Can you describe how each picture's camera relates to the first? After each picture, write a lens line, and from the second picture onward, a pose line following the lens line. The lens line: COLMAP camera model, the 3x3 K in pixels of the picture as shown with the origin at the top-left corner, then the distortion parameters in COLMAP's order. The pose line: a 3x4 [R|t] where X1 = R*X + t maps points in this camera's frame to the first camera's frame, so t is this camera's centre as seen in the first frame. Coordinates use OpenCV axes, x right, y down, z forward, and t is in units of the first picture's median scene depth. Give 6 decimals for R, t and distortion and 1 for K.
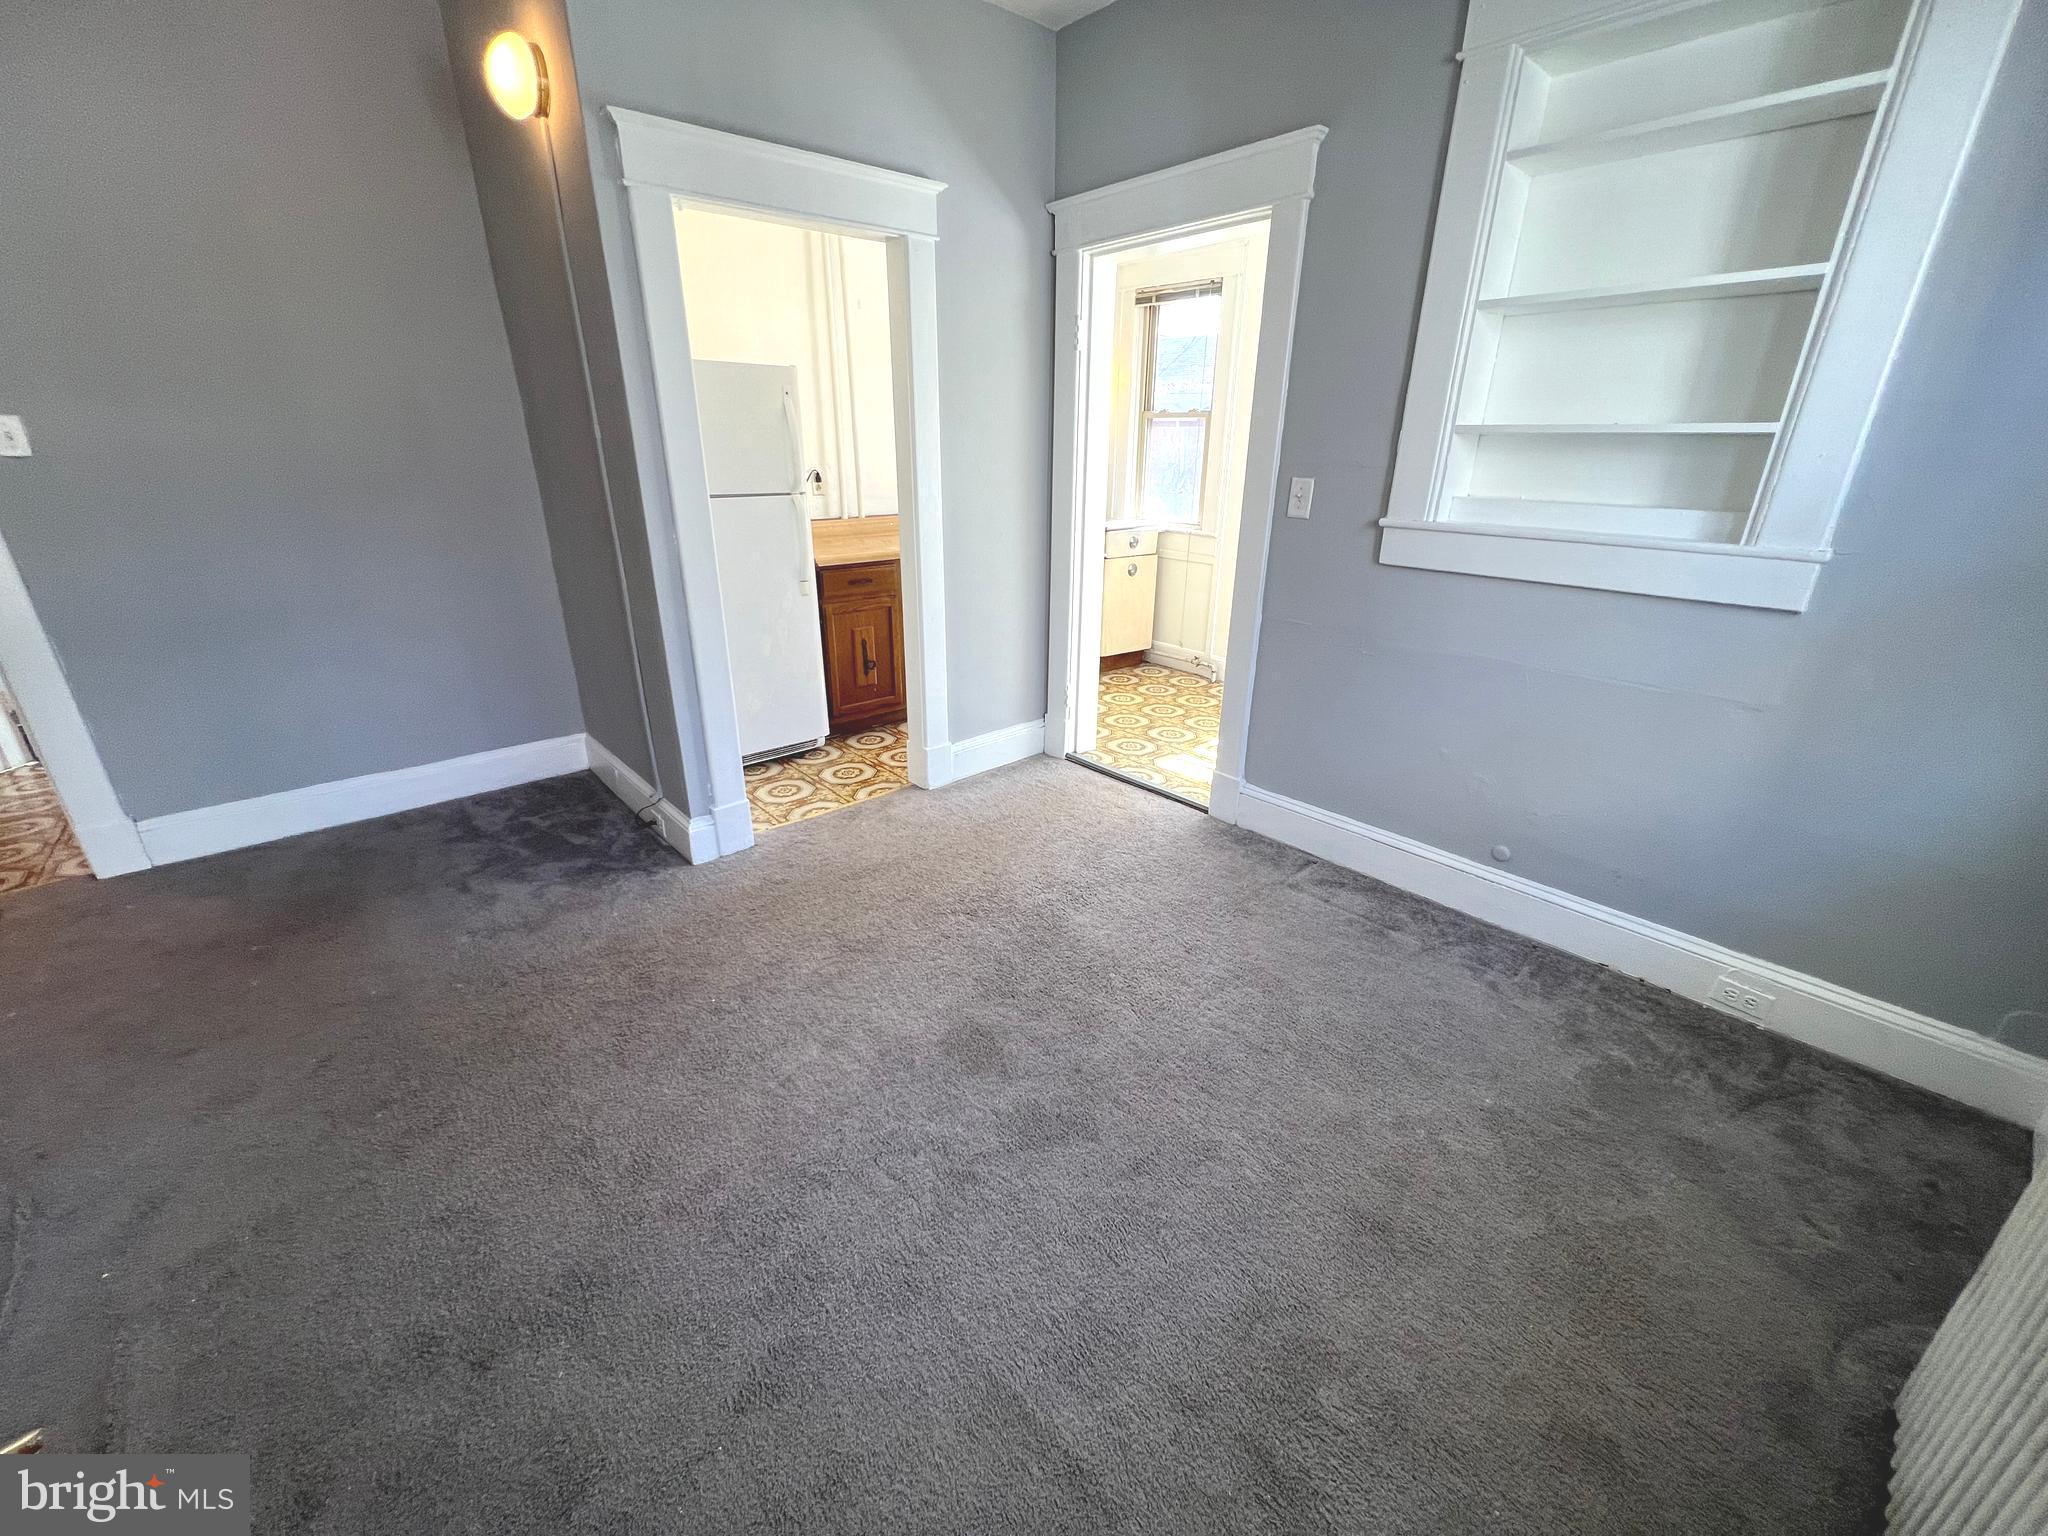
lens RADIAL K [[820.2, 0, 1023.0], [0, 820.2, 764.0], [0, 0, 1]] dist [-0.000406, 0.000084]
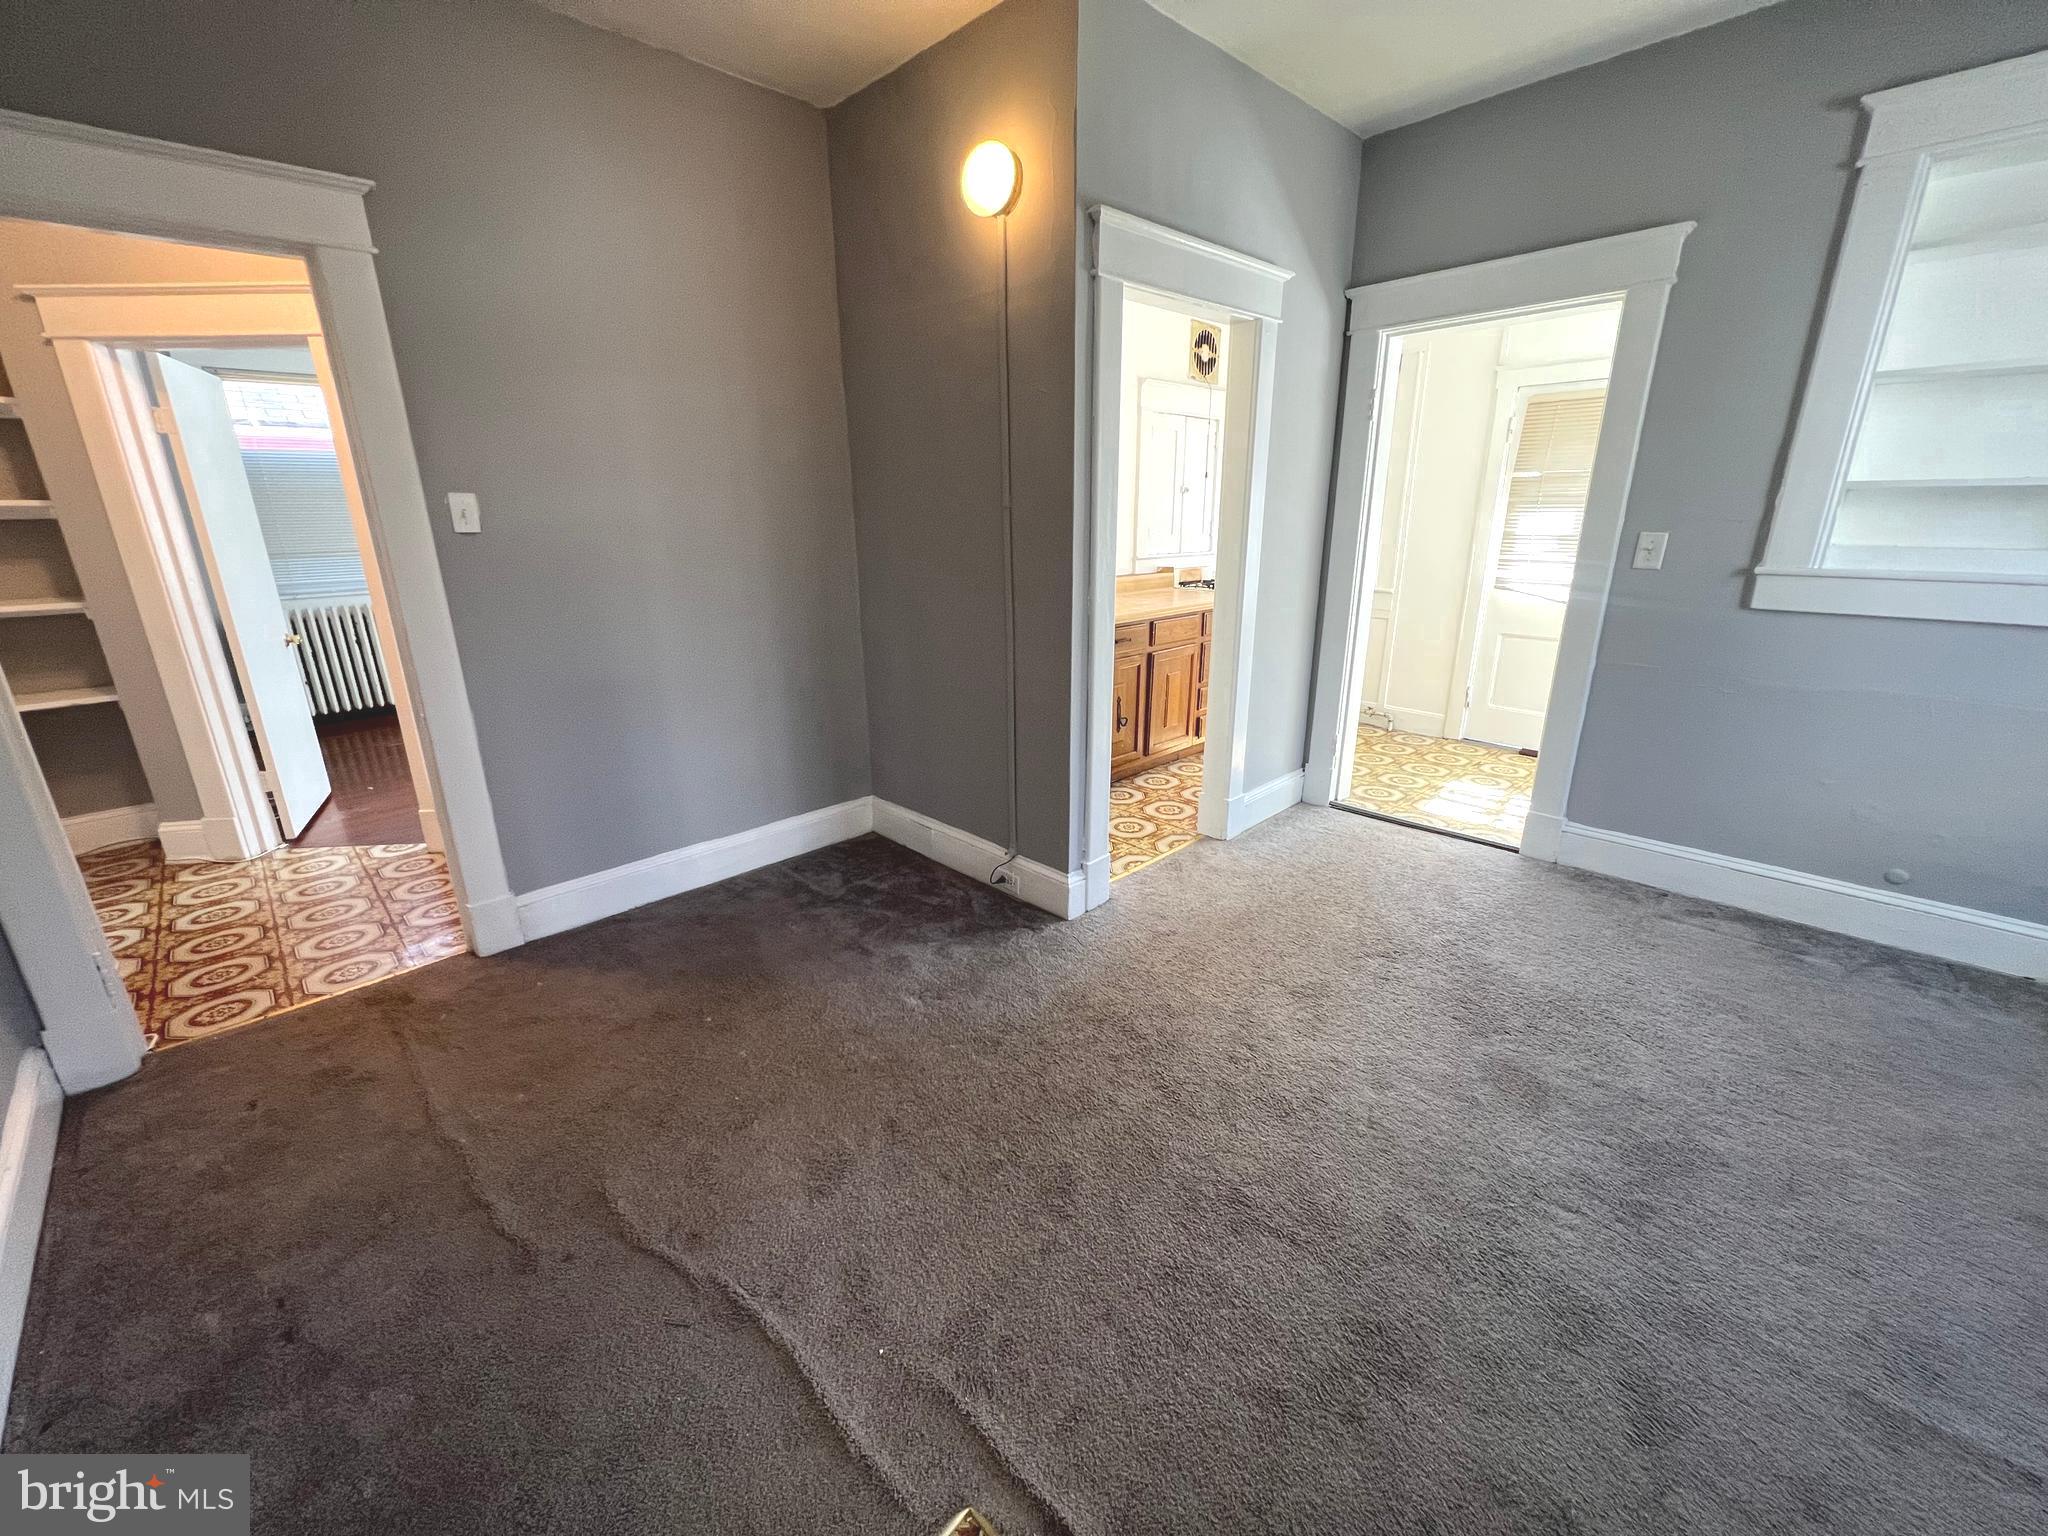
lens RADIAL K [[820.2, 0, 1023.0], [0, 820.2, 764.0], [0, 0, 1]] dist [-0.000406, 0.000084]
pose [[0.998633, -0.029704, 0.043007, -0.497608], [0.032871, 0.996649, -0.074896, 0.005980], [-0.040638, 0.076208, 0.996264, -0.011635]]
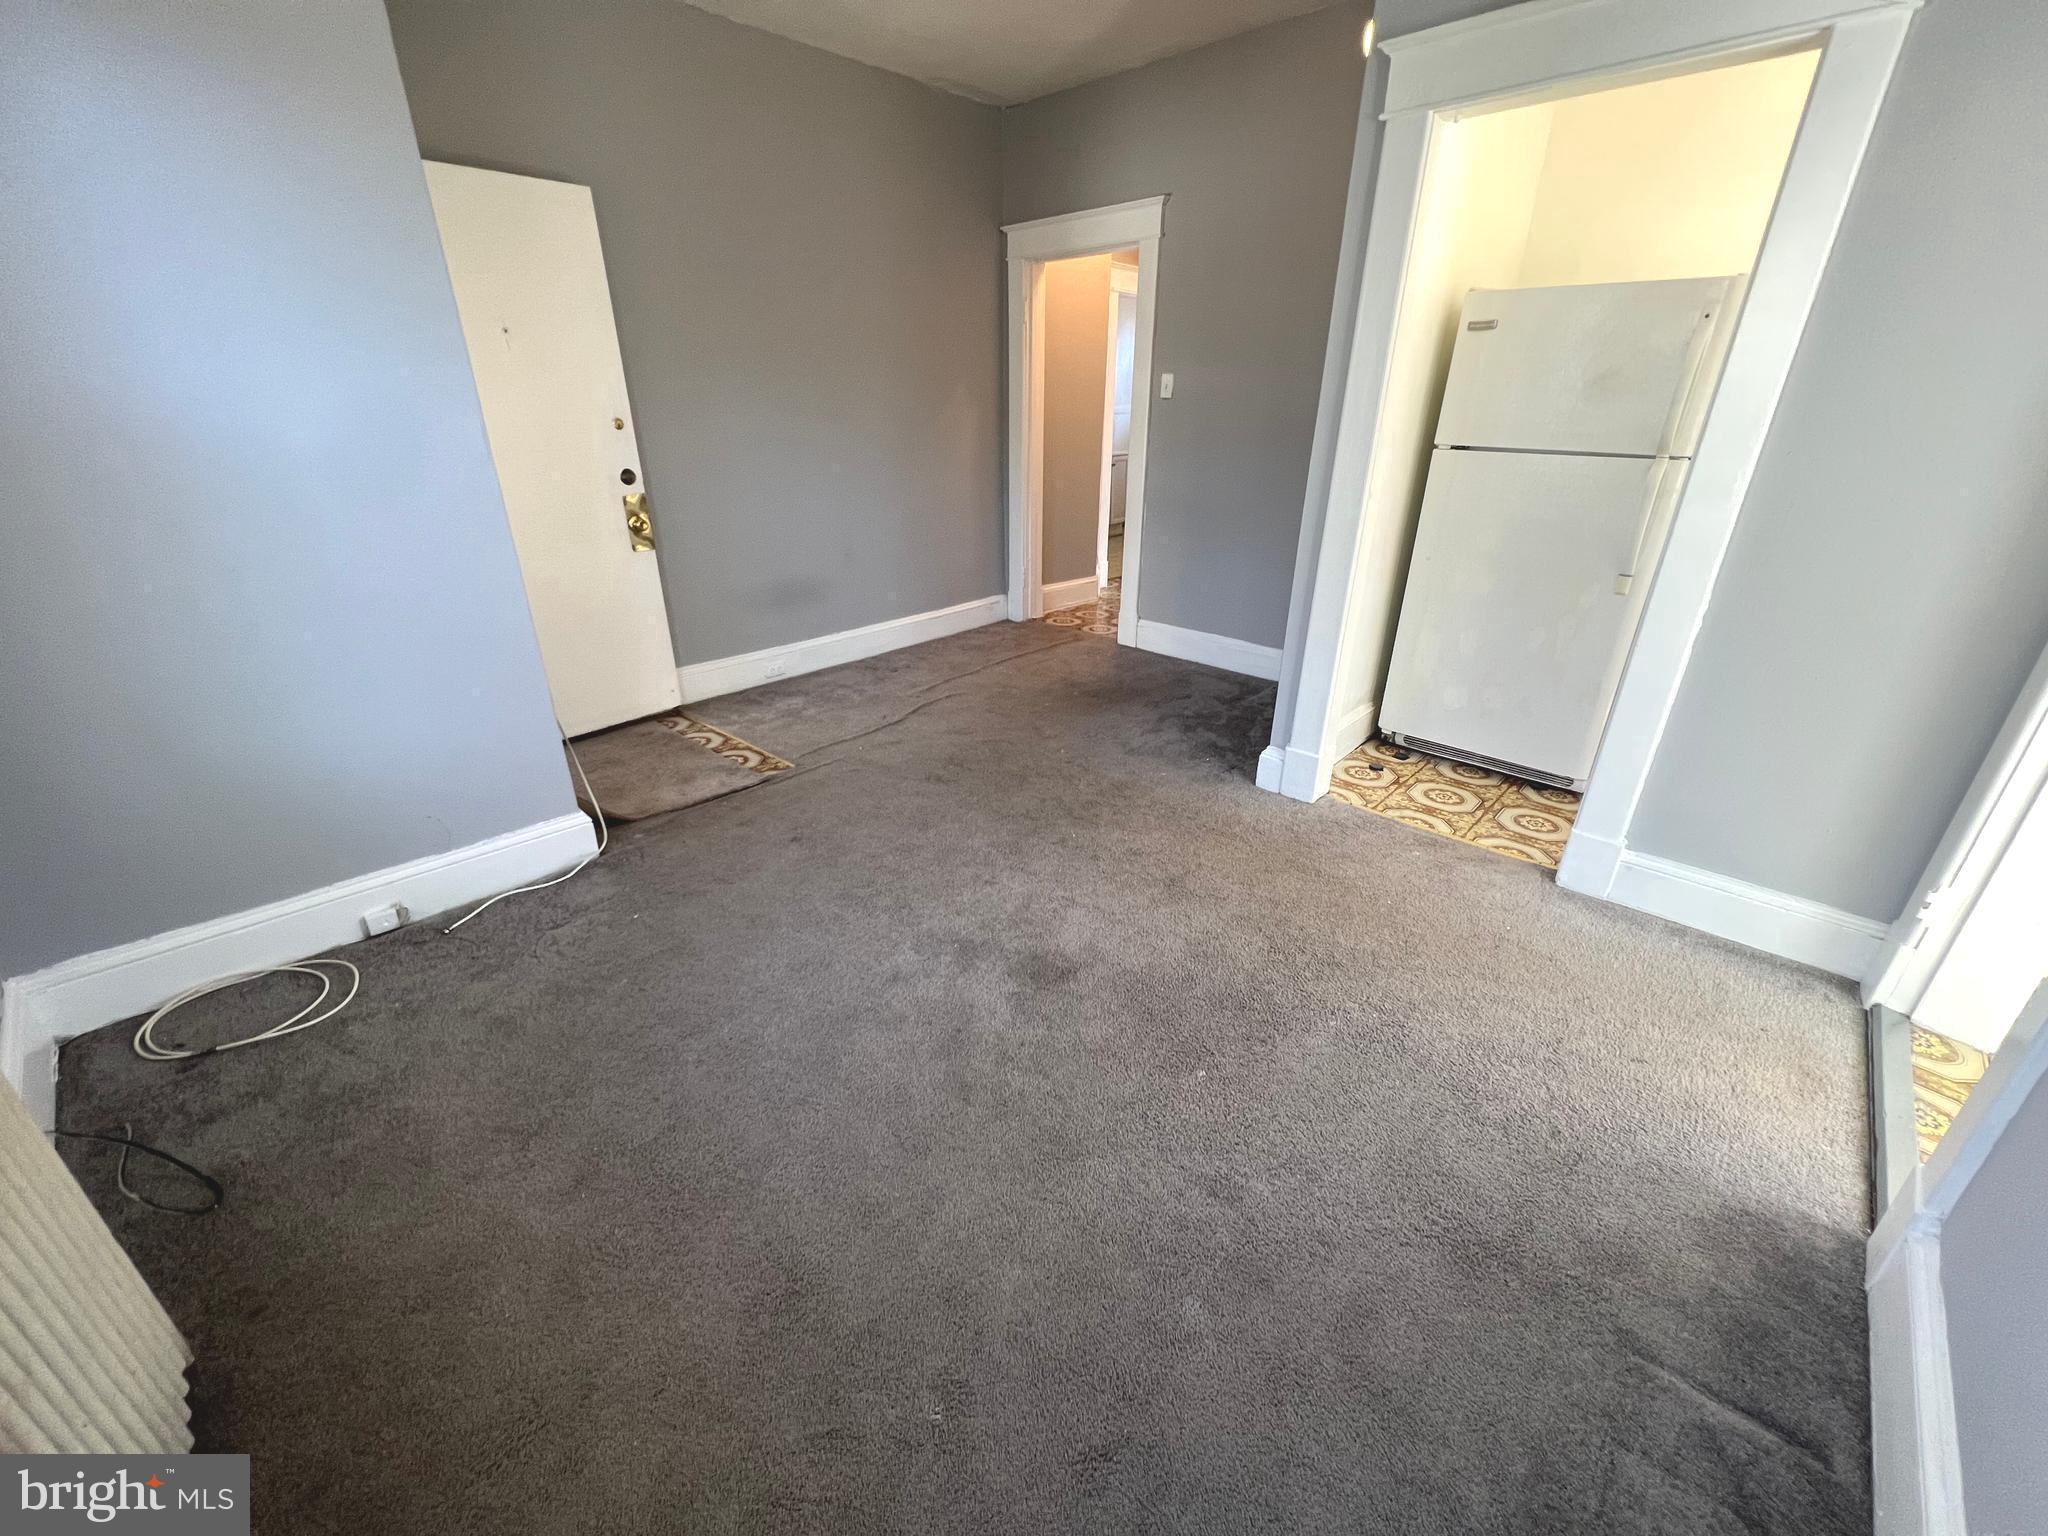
lens RADIAL K [[820.2, 0, 1023.0], [0, 820.2, 764.0], [0, 0, 1]] dist [-0.000406, 0.000084]
pose [[0.094202, 0.404559, -0.909647, 0.544967], [-0.371456, 0.862010, 0.344905, -0.160959], [0.923659, 0.305403, 0.231479, 0.460196]]
